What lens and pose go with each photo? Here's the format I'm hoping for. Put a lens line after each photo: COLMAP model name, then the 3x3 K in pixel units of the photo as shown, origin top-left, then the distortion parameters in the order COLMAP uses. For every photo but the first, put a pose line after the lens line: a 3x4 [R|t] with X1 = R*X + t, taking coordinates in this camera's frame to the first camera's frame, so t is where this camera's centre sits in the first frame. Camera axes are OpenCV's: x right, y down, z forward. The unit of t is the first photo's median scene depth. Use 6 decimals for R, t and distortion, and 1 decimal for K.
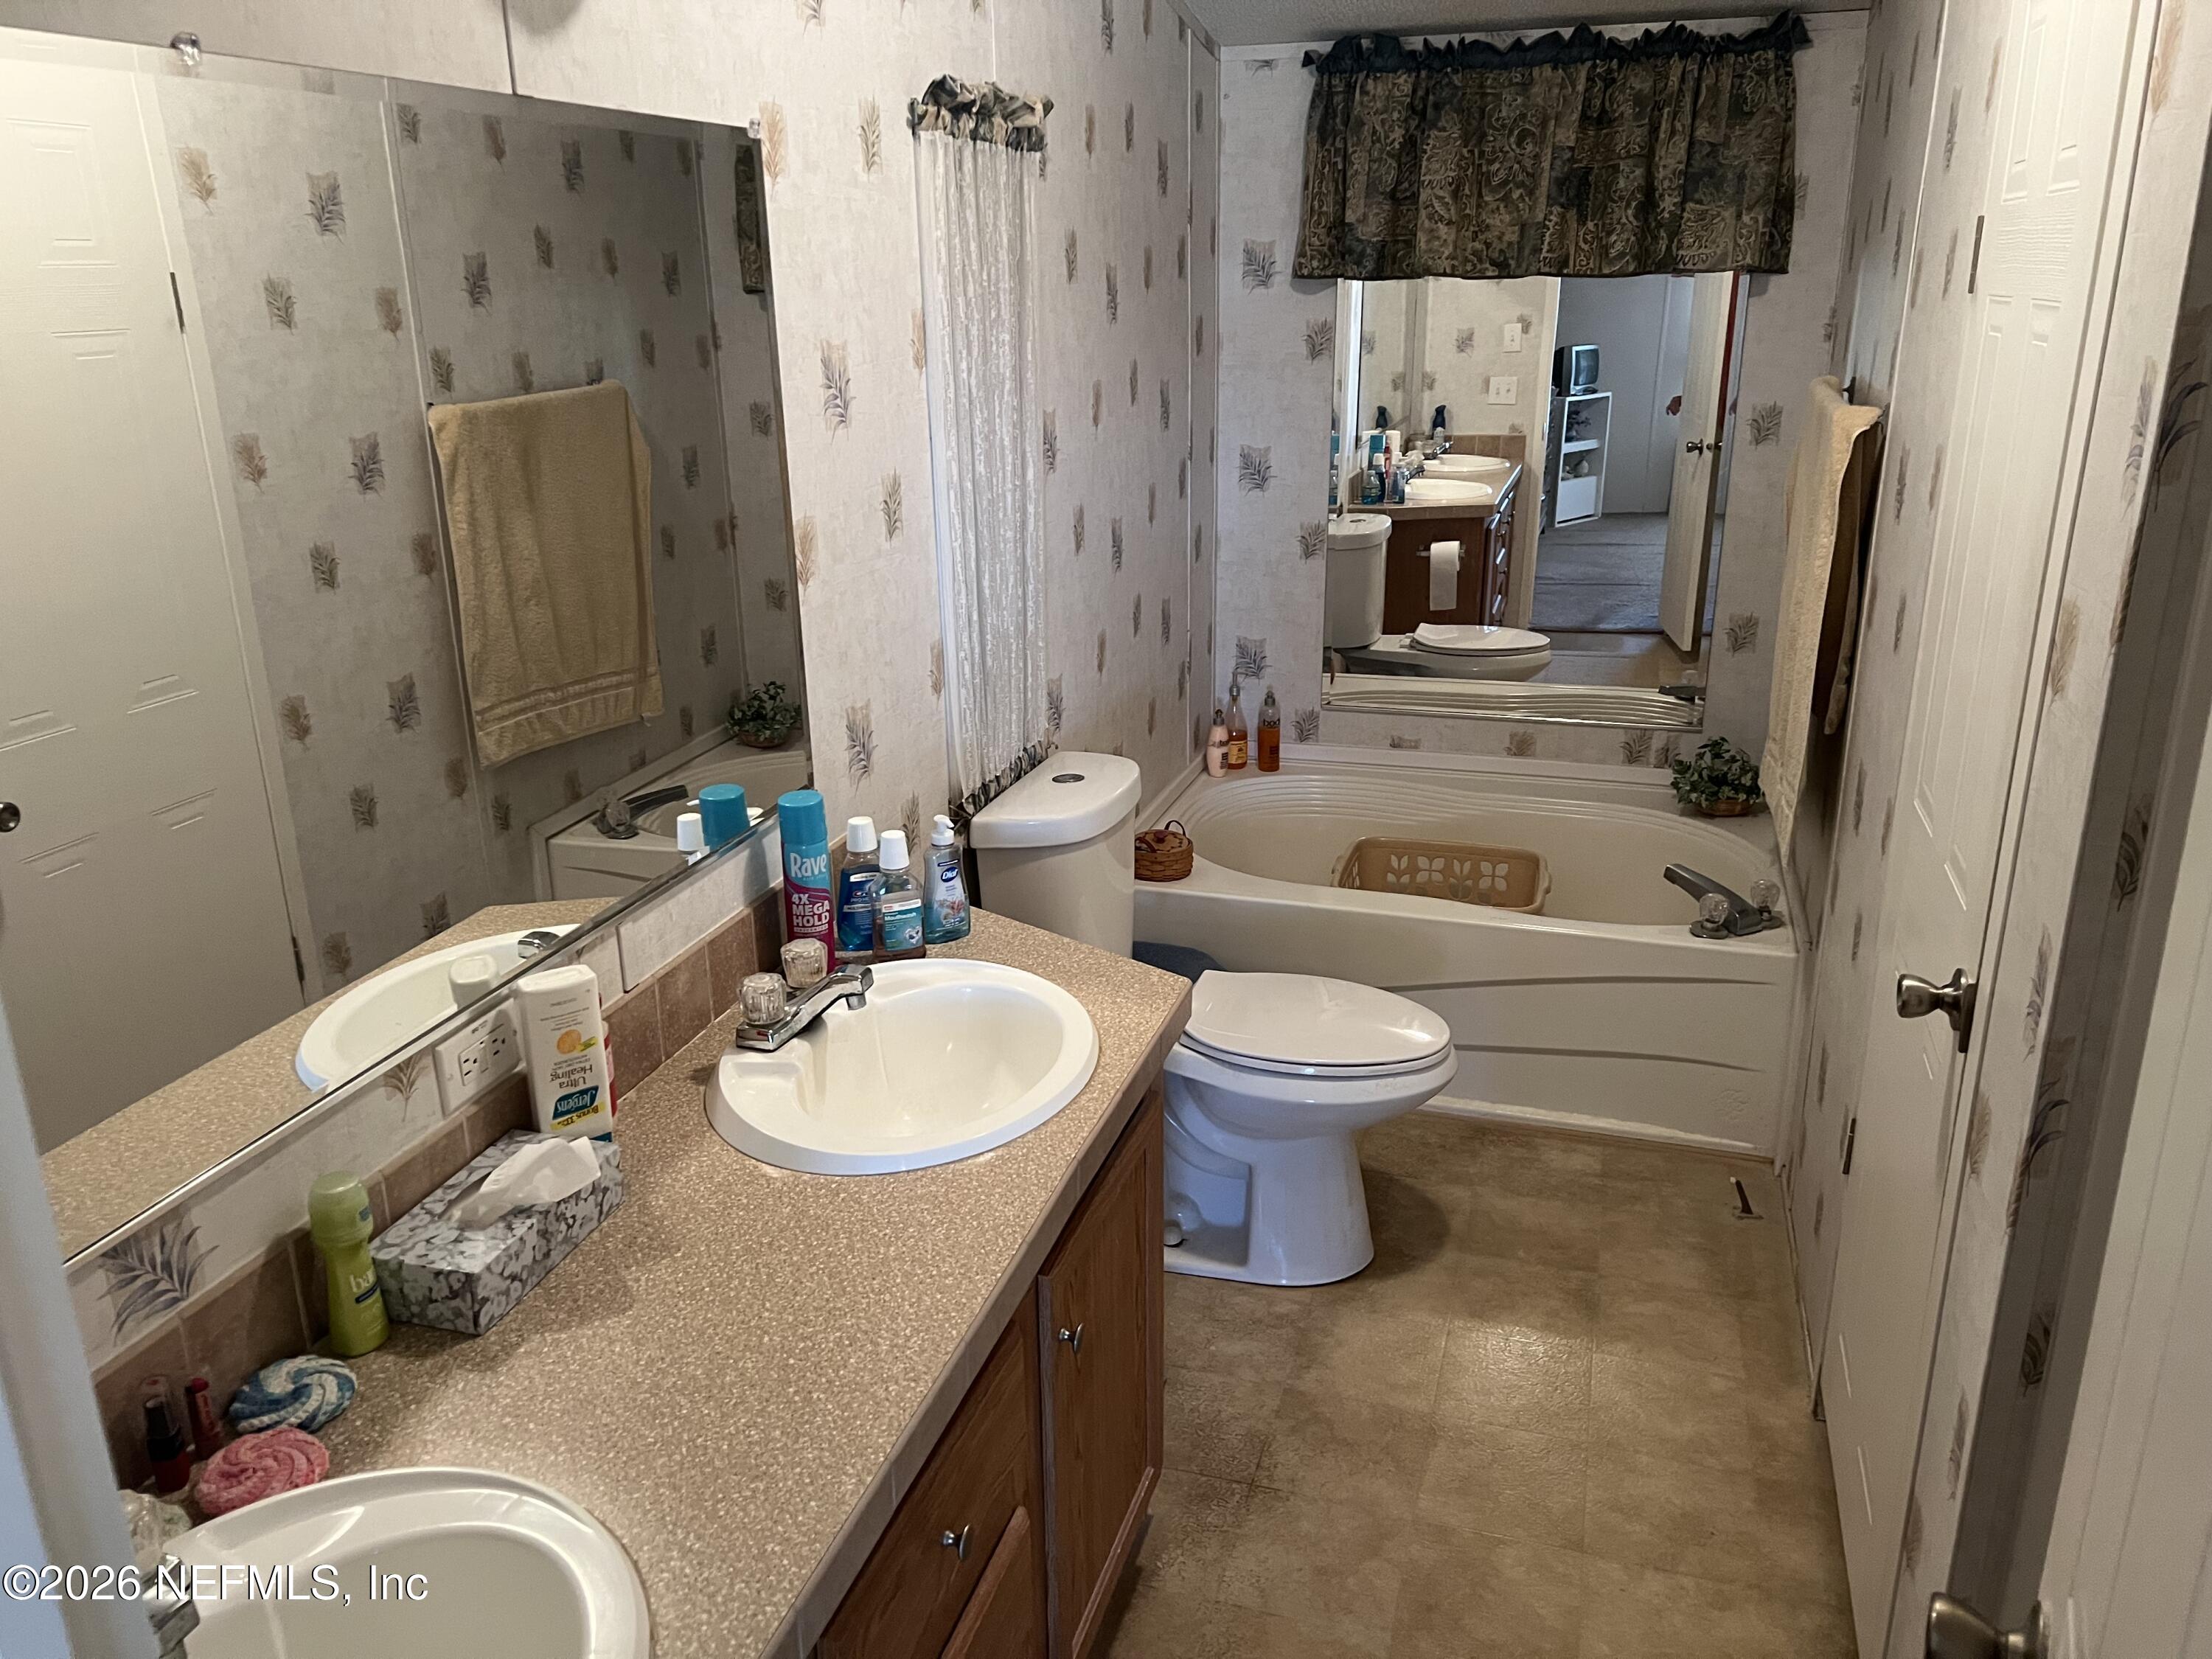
lens RADIAL K [[1660.8, 0, 1106.6], [0, 1660.8, 812.4], [0, 0, 1]] dist [0.054316, -0.063167]
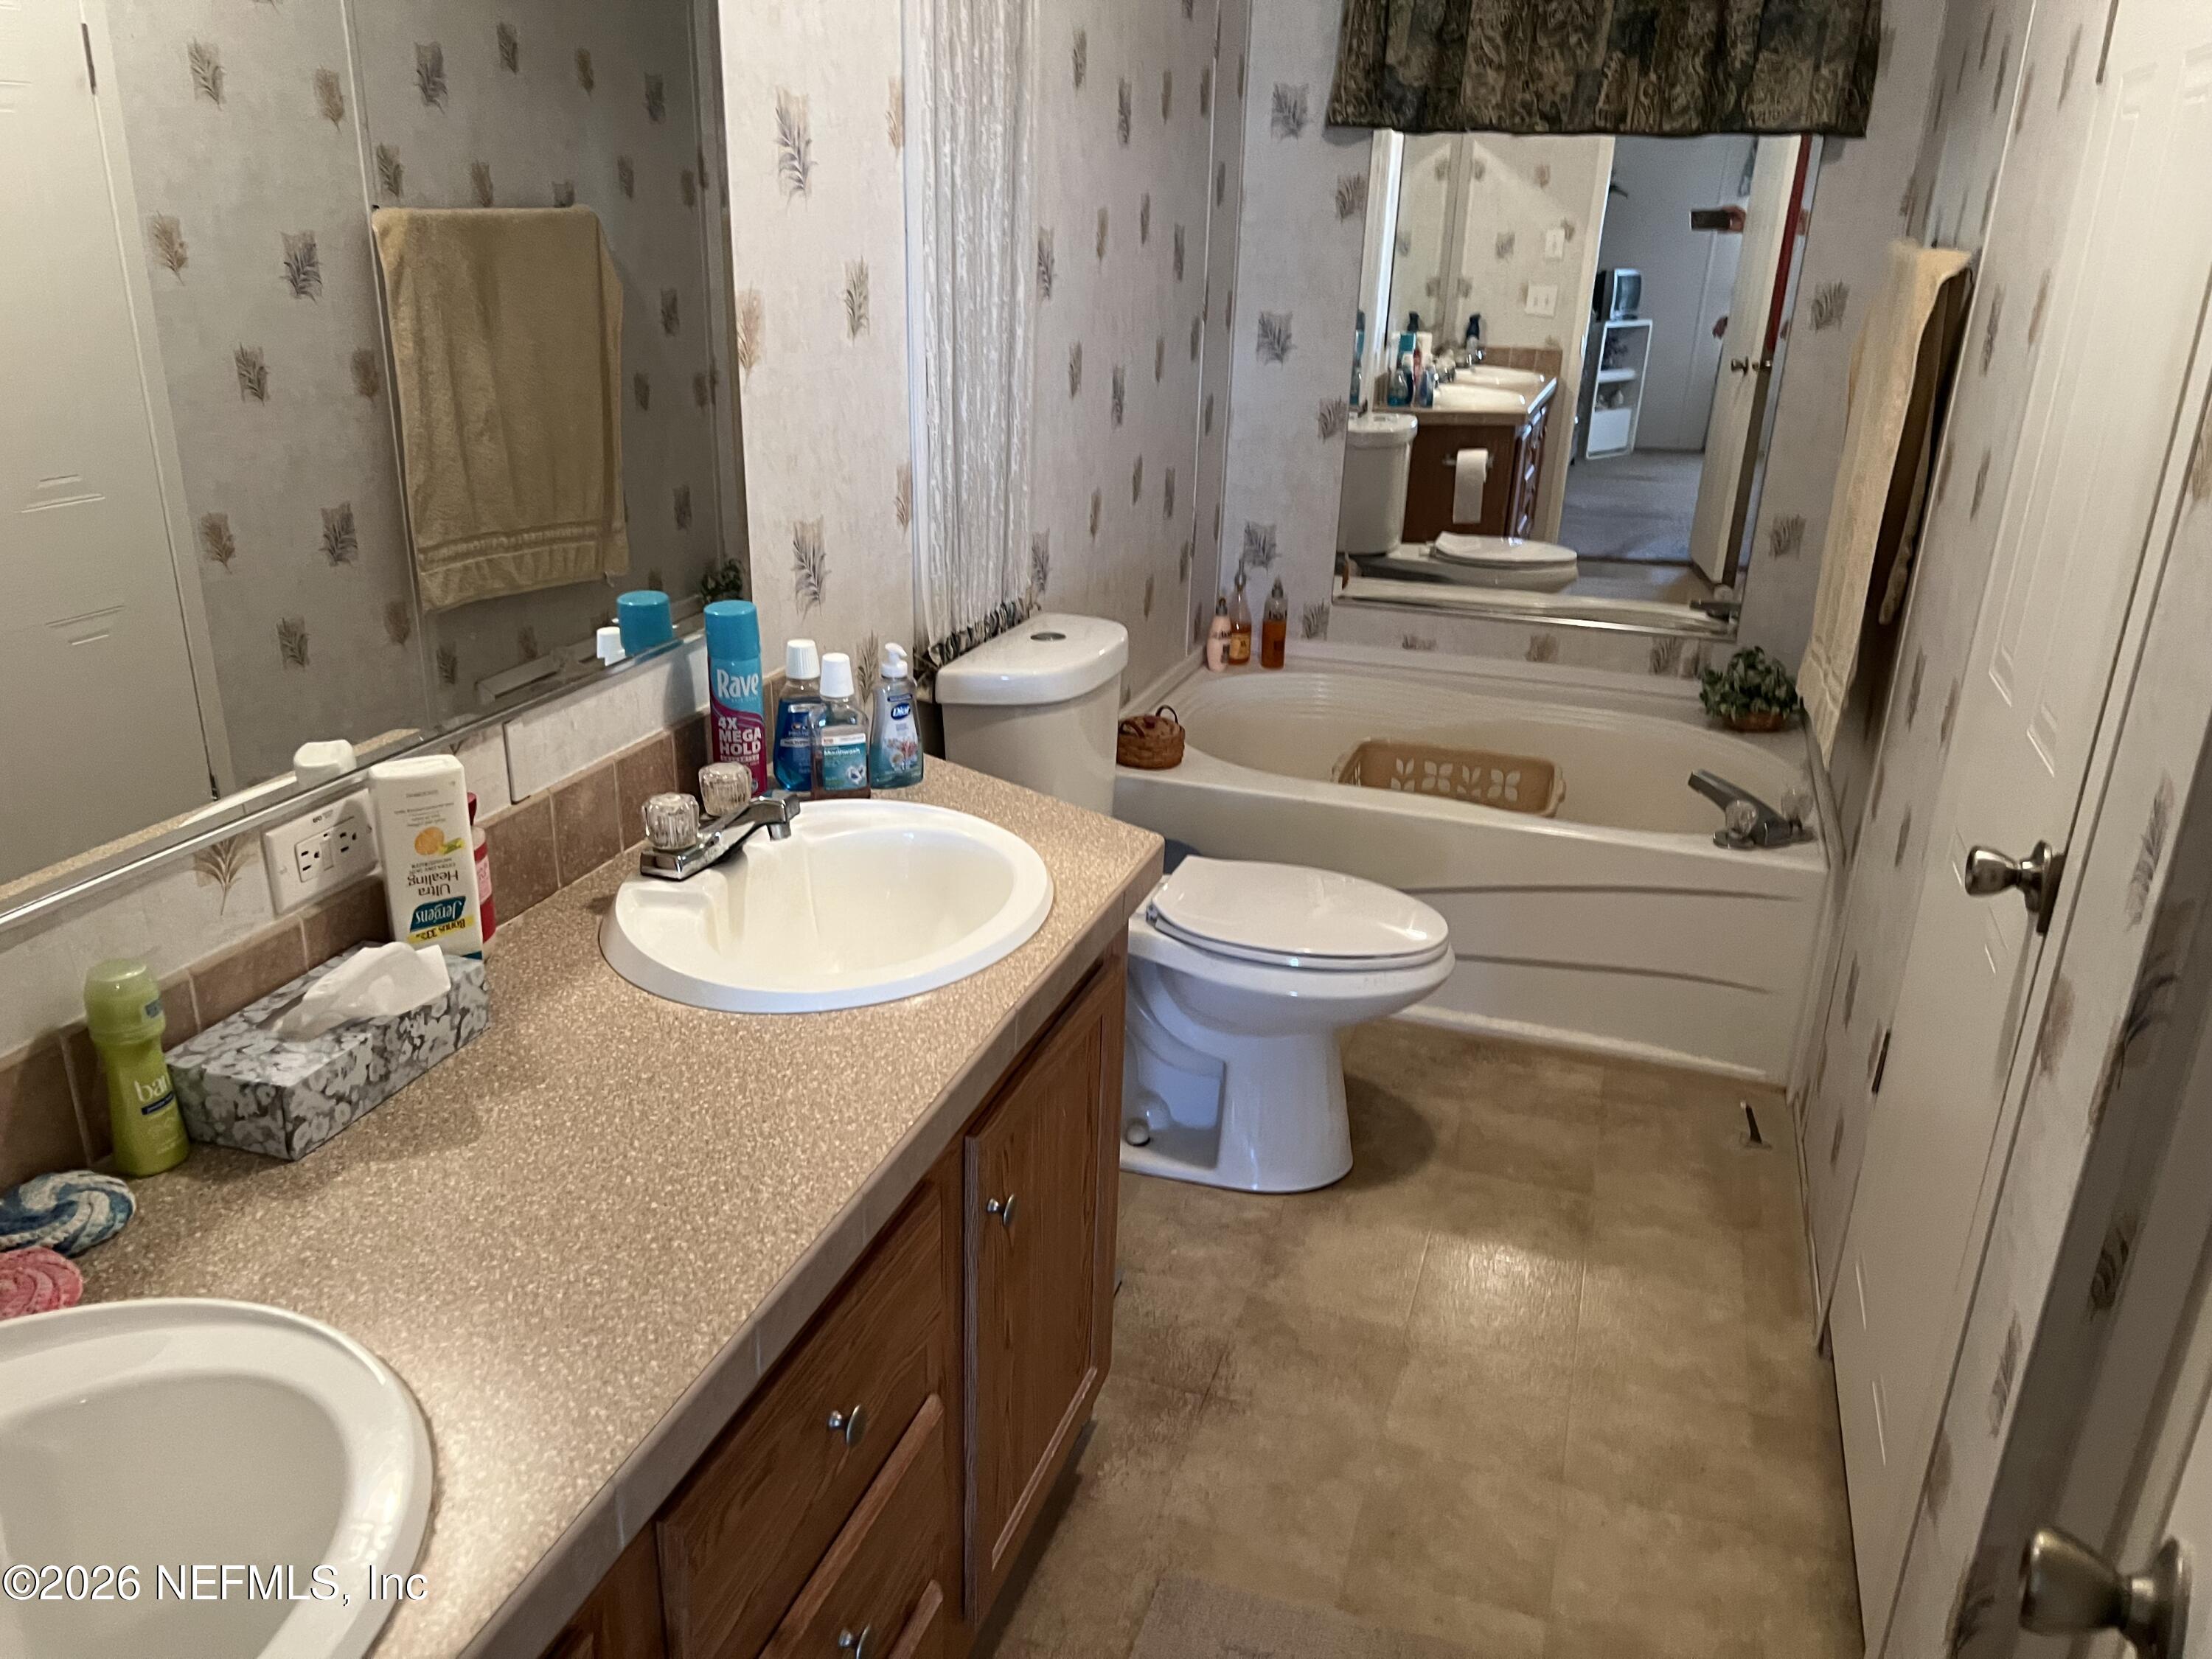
lens RADIAL K [[1660.8, 0, 1107.2], [0, 1660.8, 843.6], [0, 0, 1]] dist [0.054316, -0.063167]
pose [[0.998902, 0.046805, -0.001828, 0.018556], [-0.046642, 0.997500, 0.053093, 0.049284], [0.004308, -0.052950, 0.998588, 0.090775]]
